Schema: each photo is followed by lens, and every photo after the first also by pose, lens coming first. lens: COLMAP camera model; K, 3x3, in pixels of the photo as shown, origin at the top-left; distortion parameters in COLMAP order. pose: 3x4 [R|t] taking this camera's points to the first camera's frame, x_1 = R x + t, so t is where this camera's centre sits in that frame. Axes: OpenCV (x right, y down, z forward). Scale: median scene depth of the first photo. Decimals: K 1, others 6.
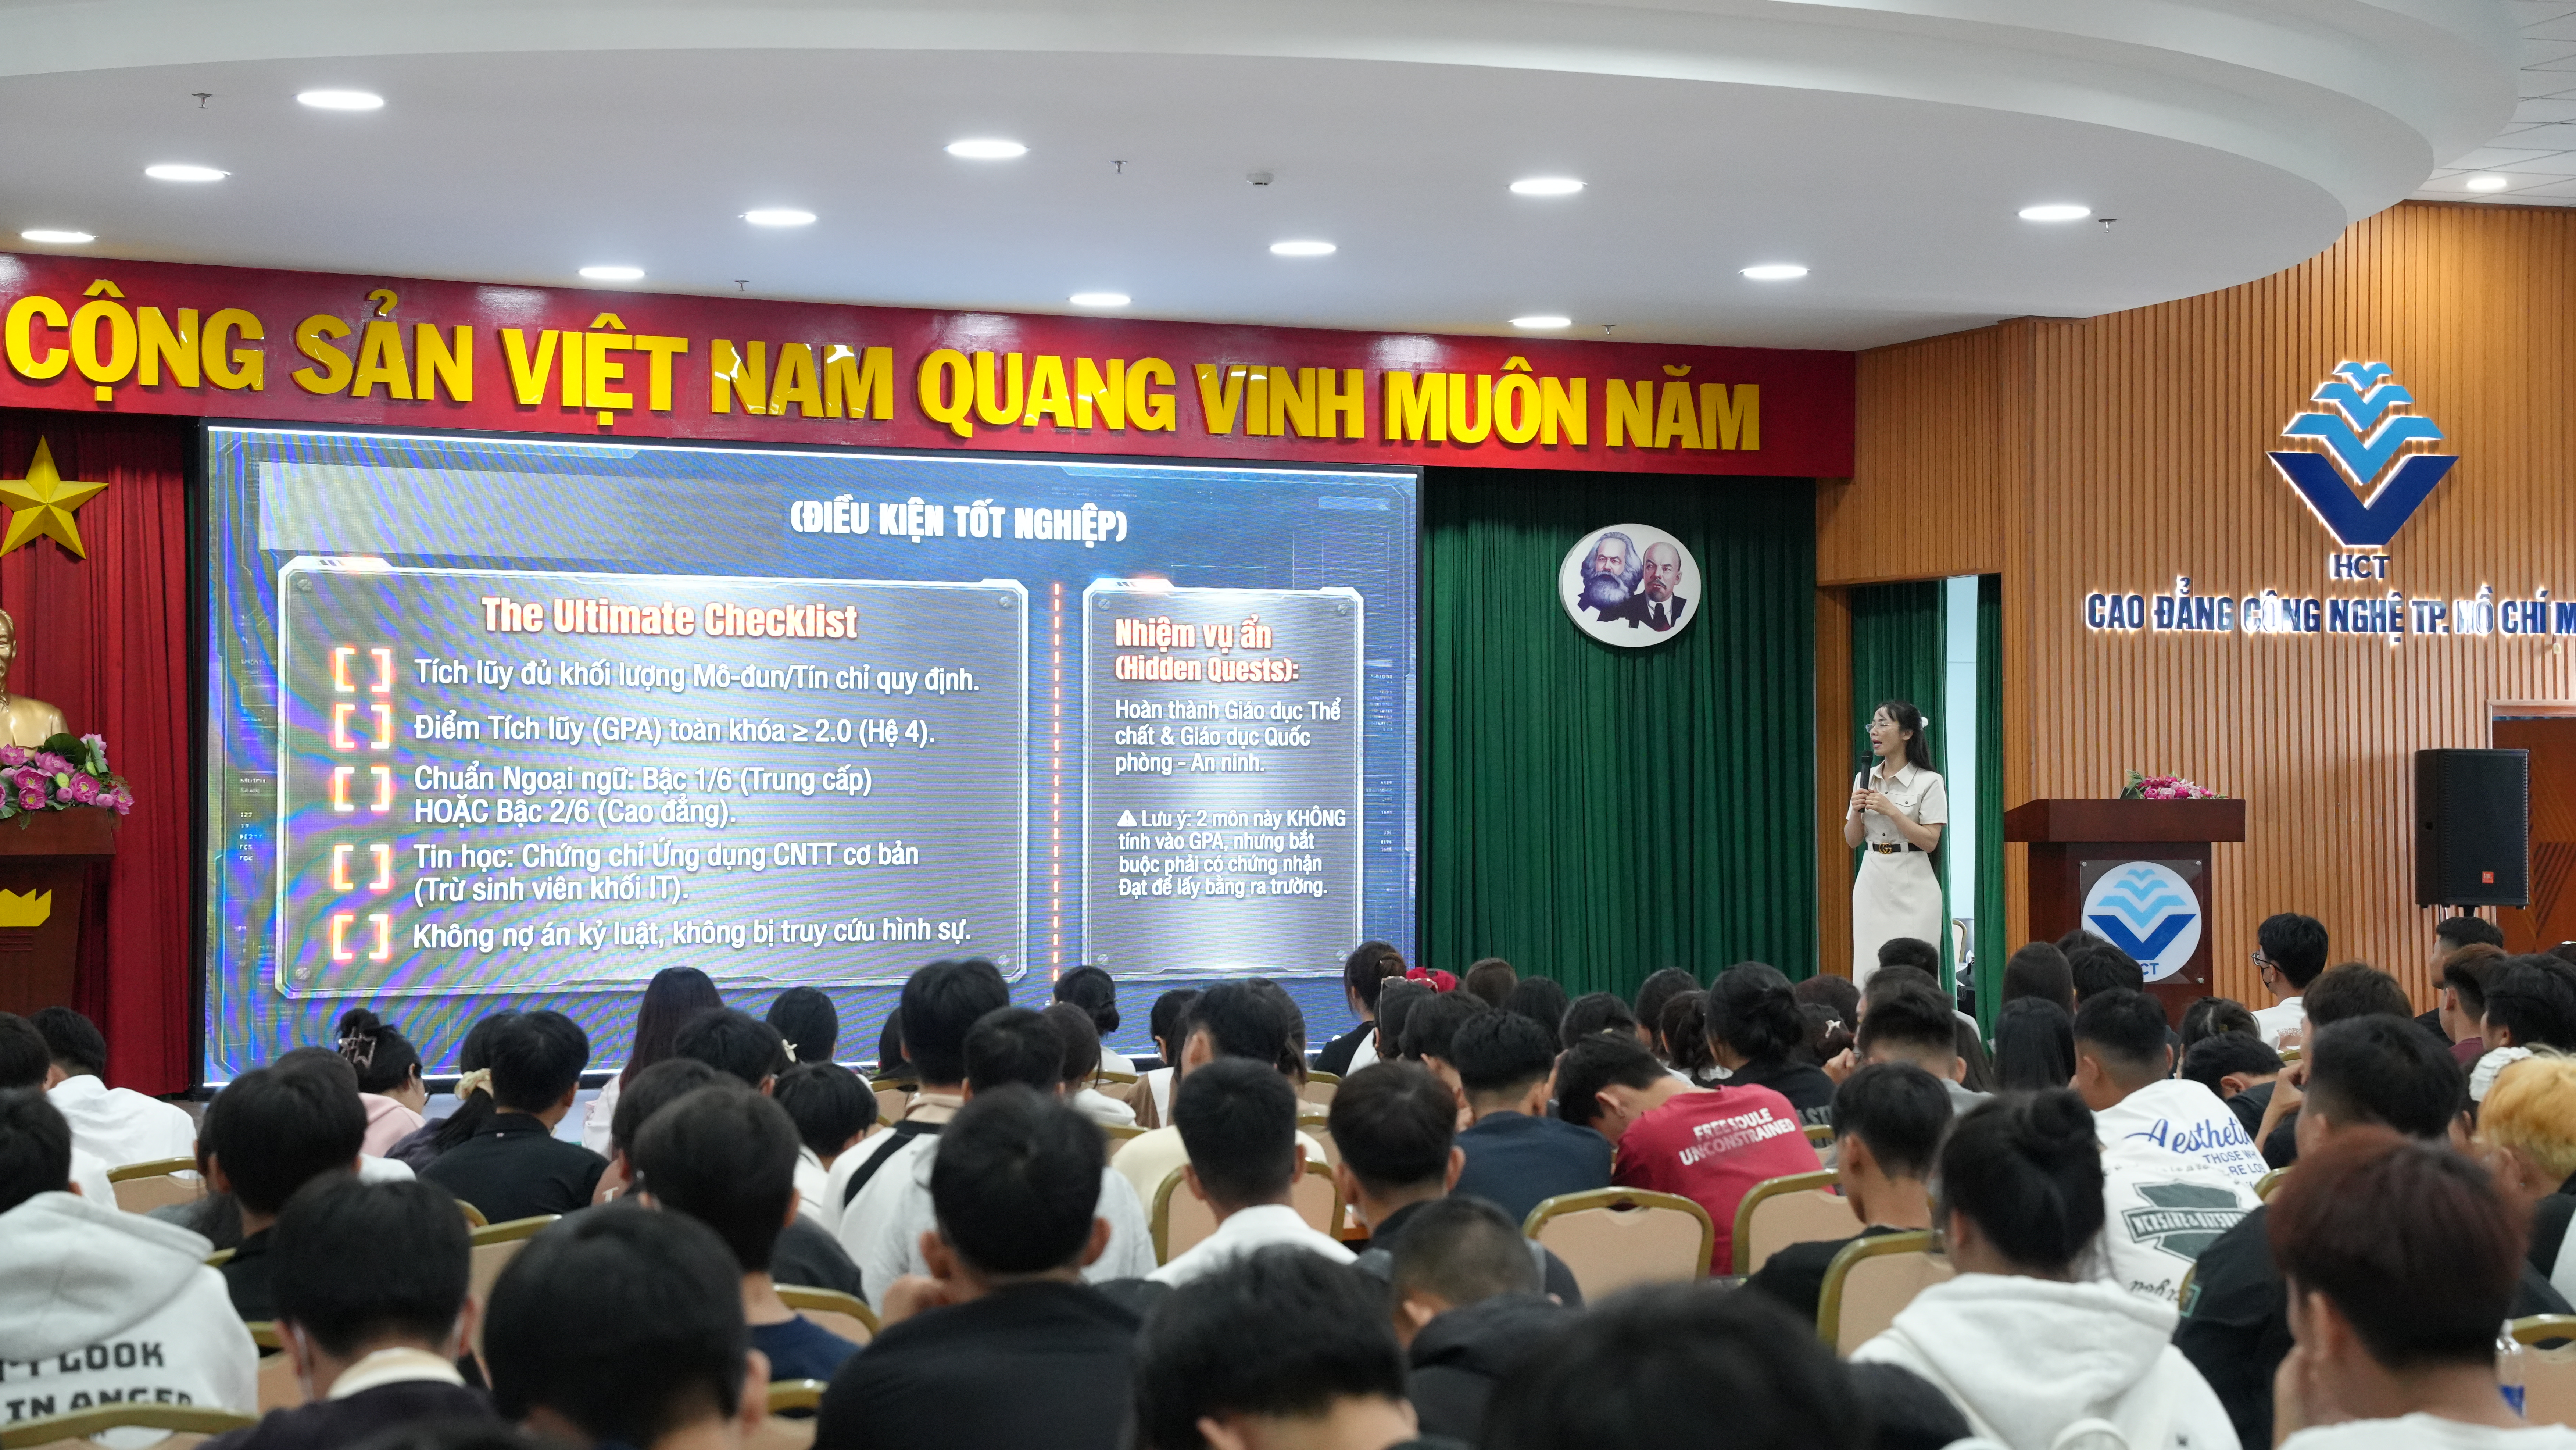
lens RADIAL K [[5340.0, 0, 1288.3], [0, 5340.0, 726.4], [0, 0, 1]] dist [0.038188, 0.000000]
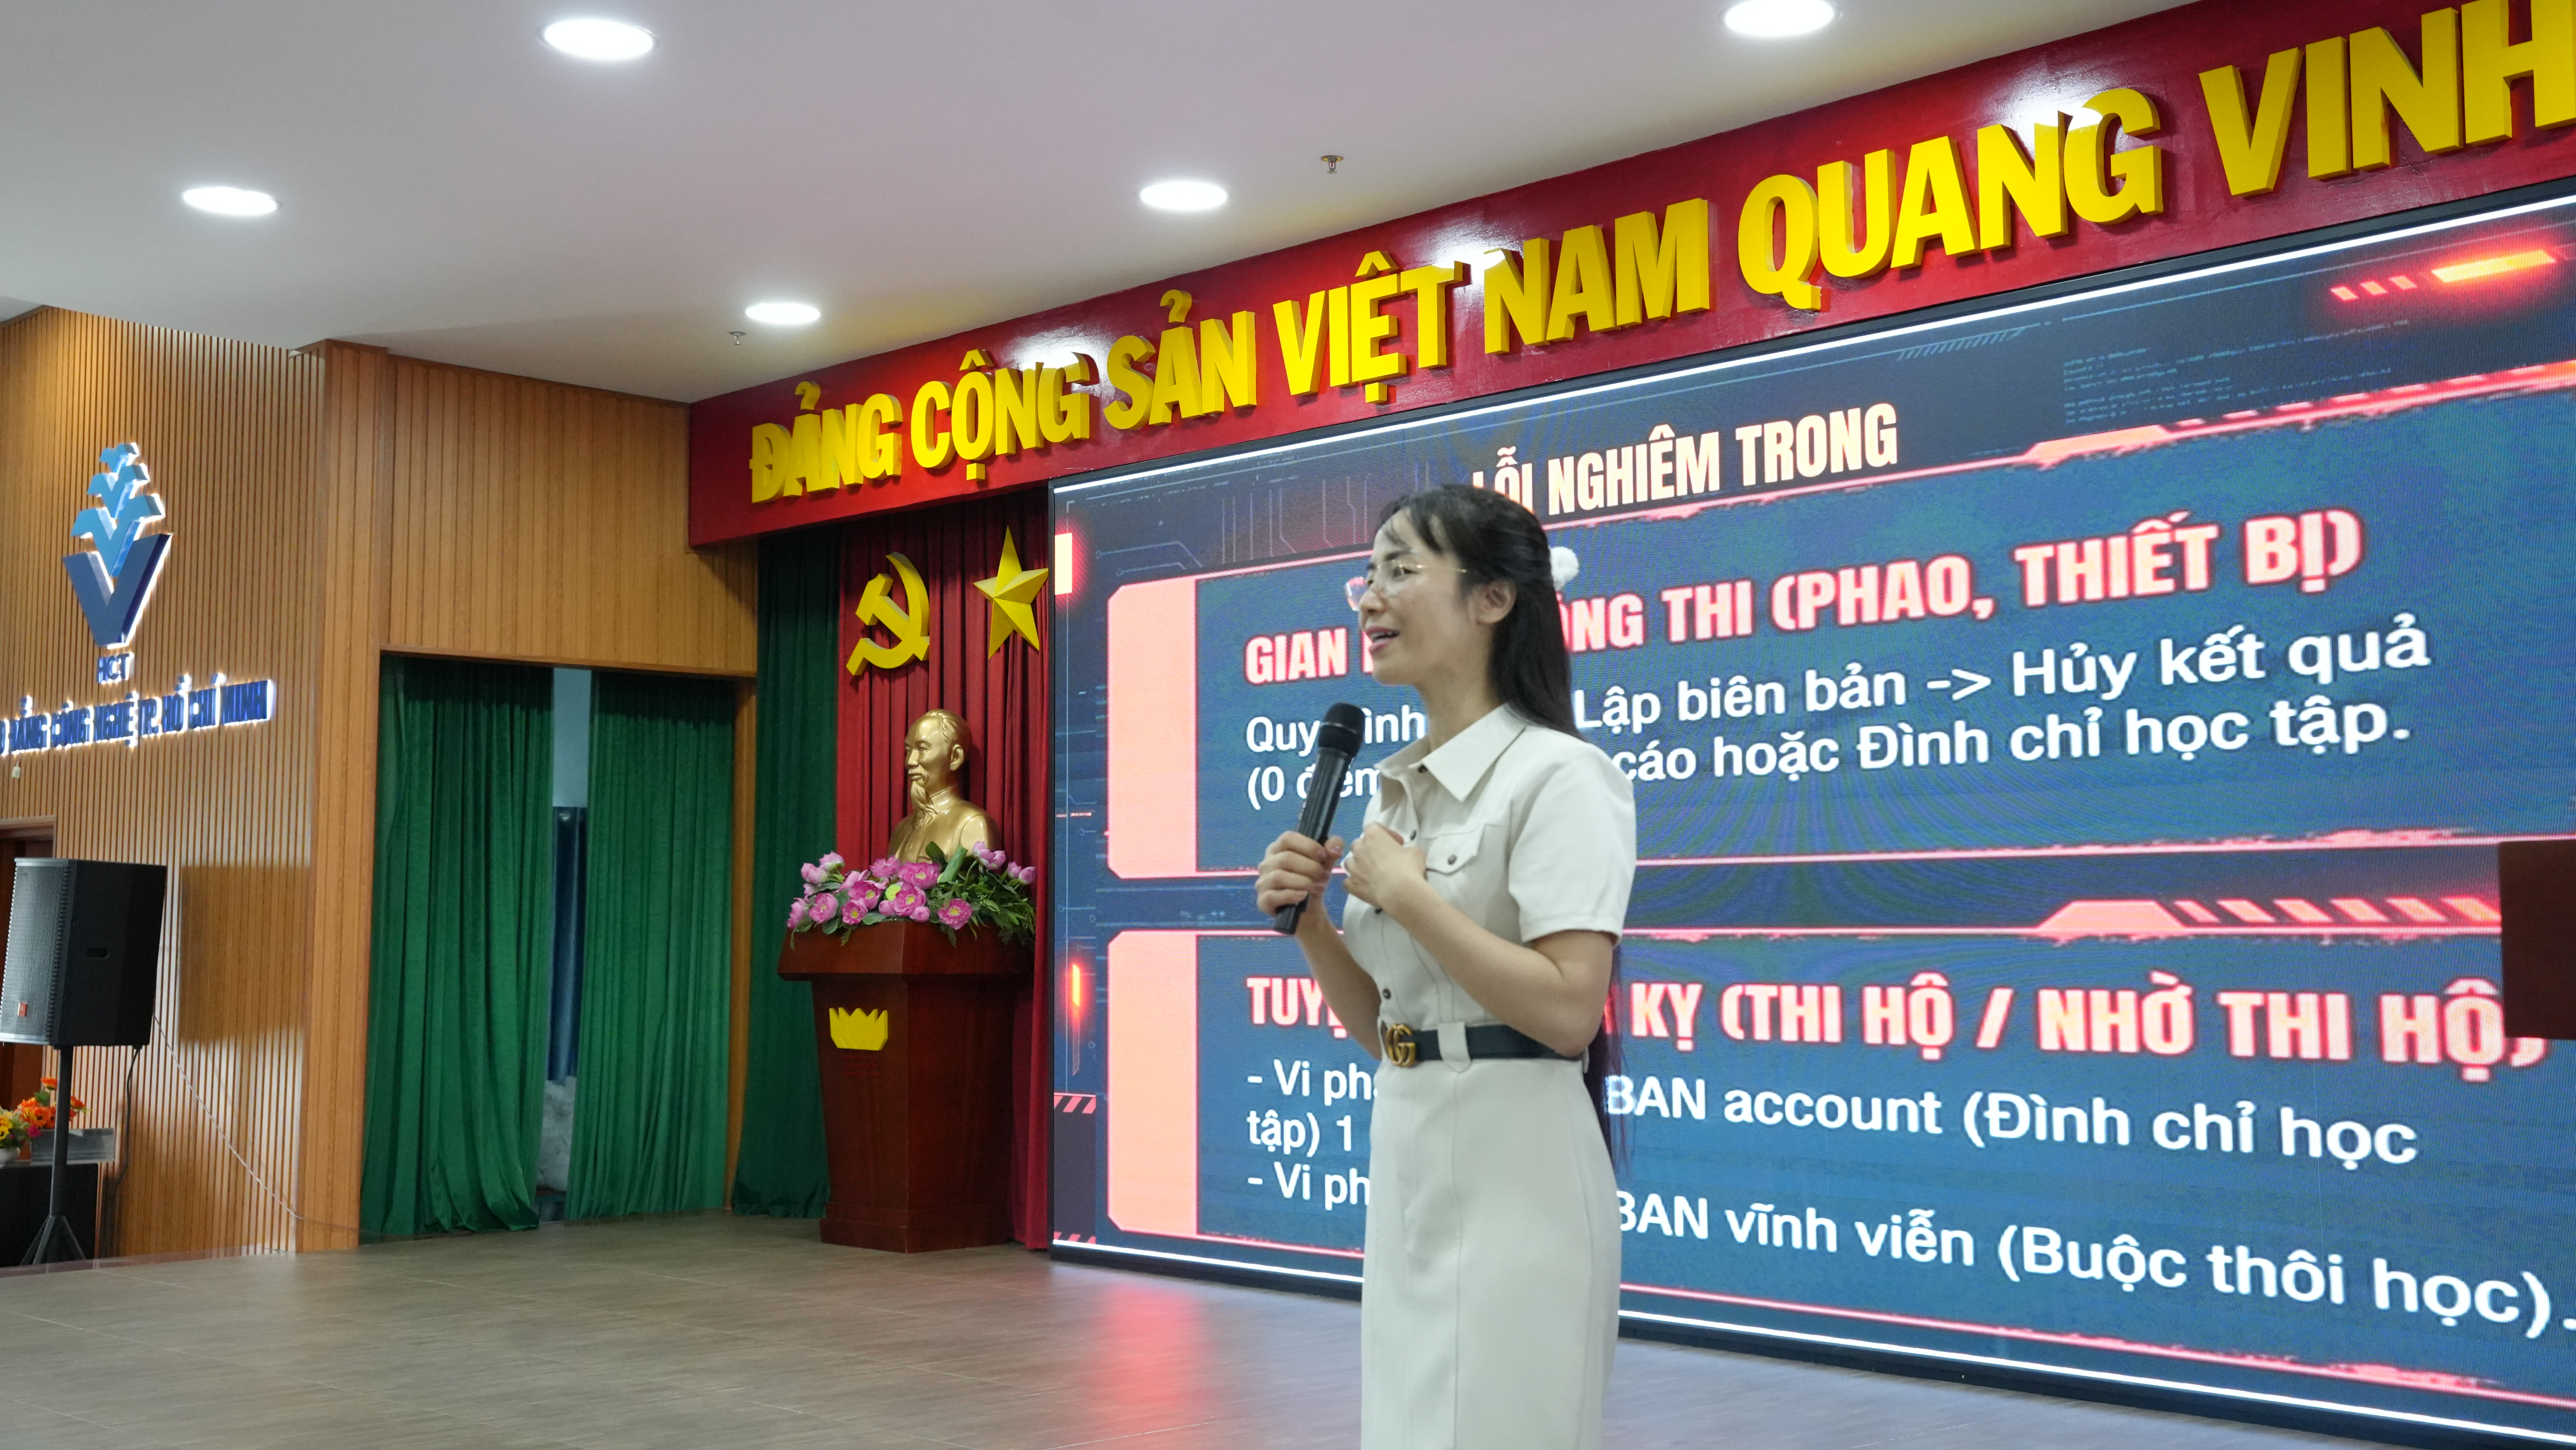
lens RADIAL K [[2549.9, 0, 1288.2], [0, 2549.9, 726.0], [0, 0, 1]] dist [0.002017, 0.000000]
pose [[0.295633, -0.078714, -0.952053, 0.202218], [0.010829, 0.996812, -0.079051, 0.016326], [0.955240, 0.013060, 0.295543, 0.885421]]
